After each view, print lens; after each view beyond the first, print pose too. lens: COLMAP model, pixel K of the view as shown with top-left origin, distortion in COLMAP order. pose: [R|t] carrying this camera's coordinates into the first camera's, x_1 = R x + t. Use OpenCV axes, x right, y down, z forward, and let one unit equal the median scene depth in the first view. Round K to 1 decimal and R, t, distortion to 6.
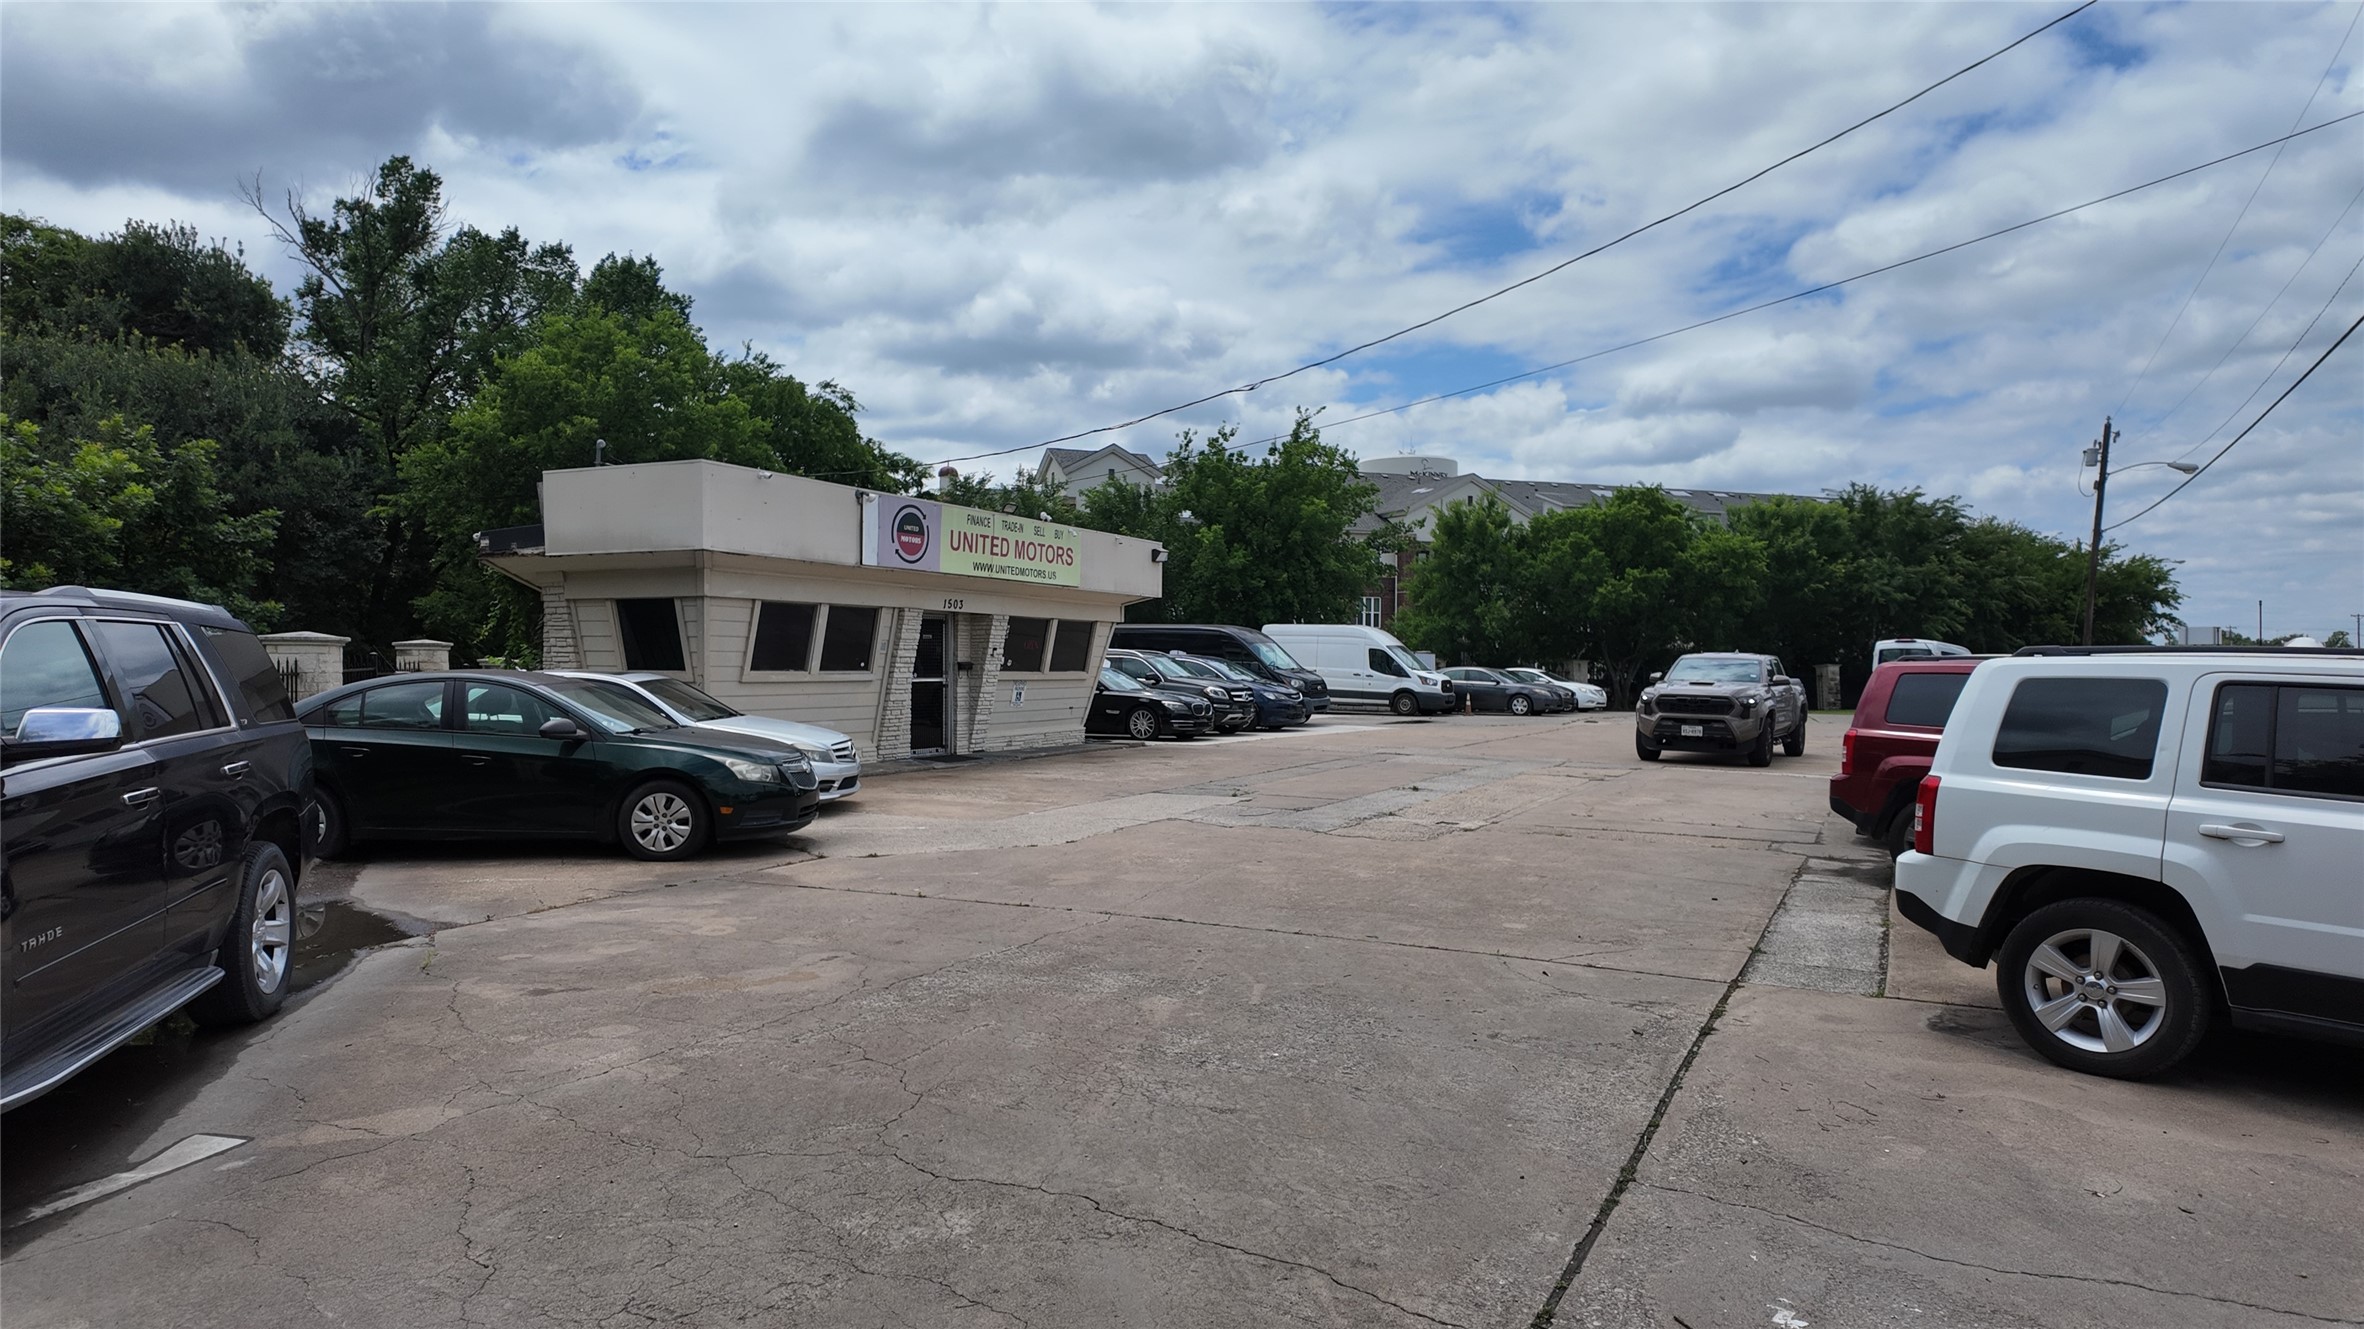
lens RADIAL K [[1386.2, 0, 1177.0], [0, 1386.2, 684.2], [0, 0, 1]] dist [0.067818, -0.061792]
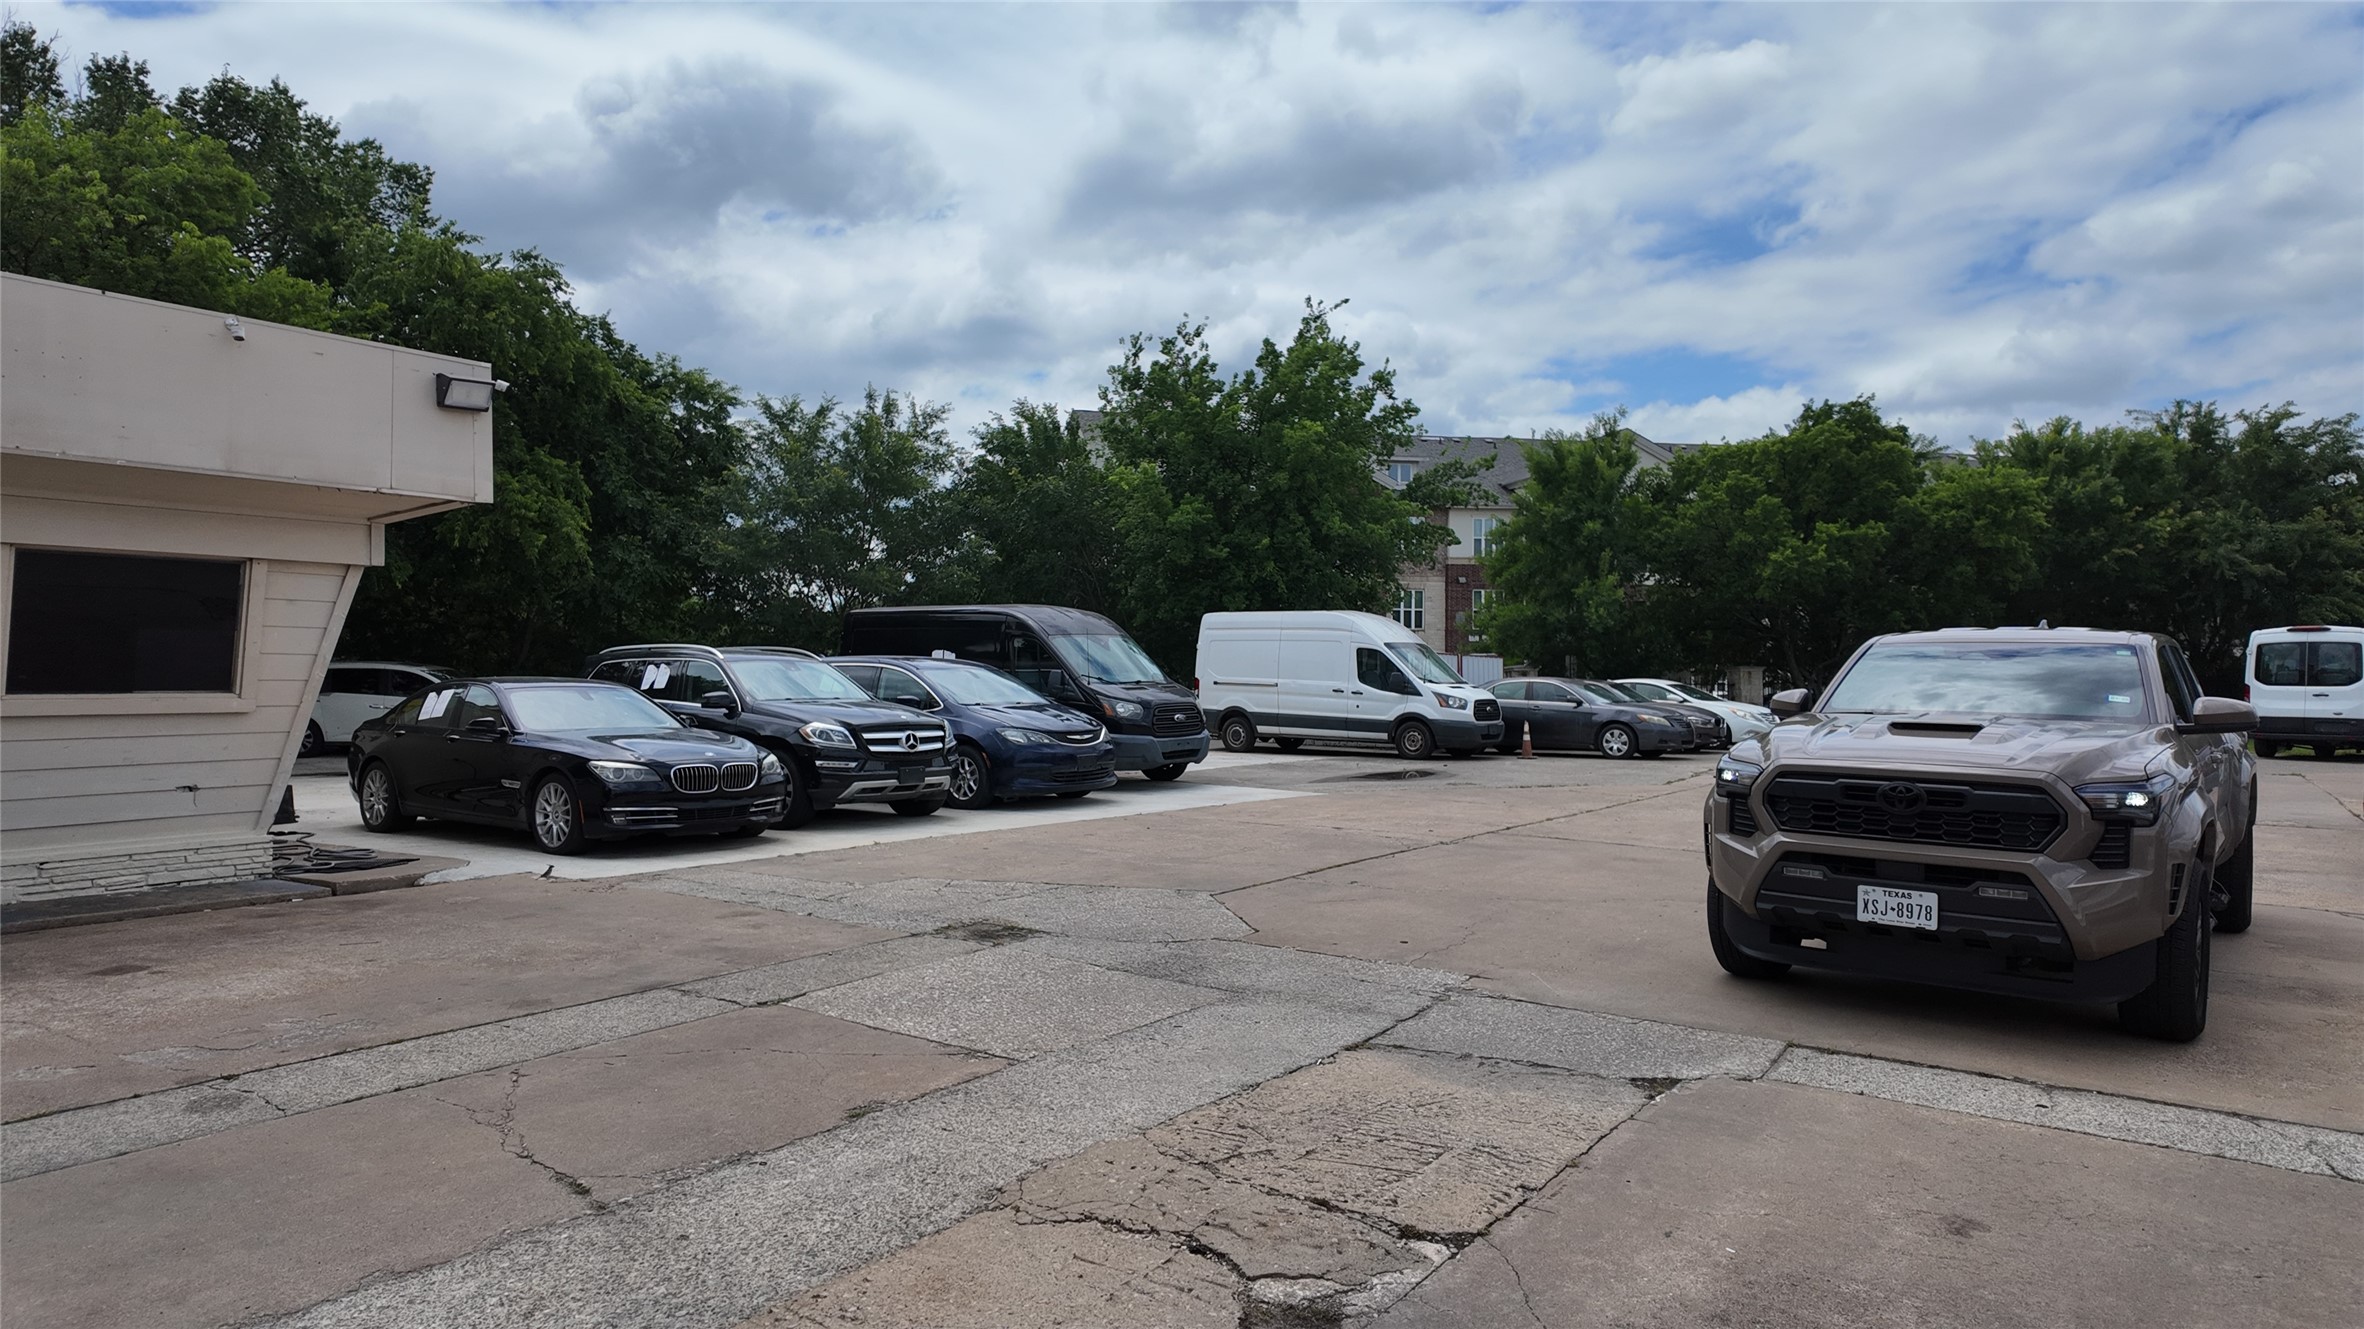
lens RADIAL K [[1386.2, 0, 1202.6], [0, 1386.2, 666.7], [0, 0, 1]] dist [0.067818, -0.061792]
pose [[0.991935, -0.006512, -0.126579, 0.129758], [0.003695, 0.999740, -0.022483, -0.003552], [0.126692, 0.021834, 0.991702, 0.342715]]
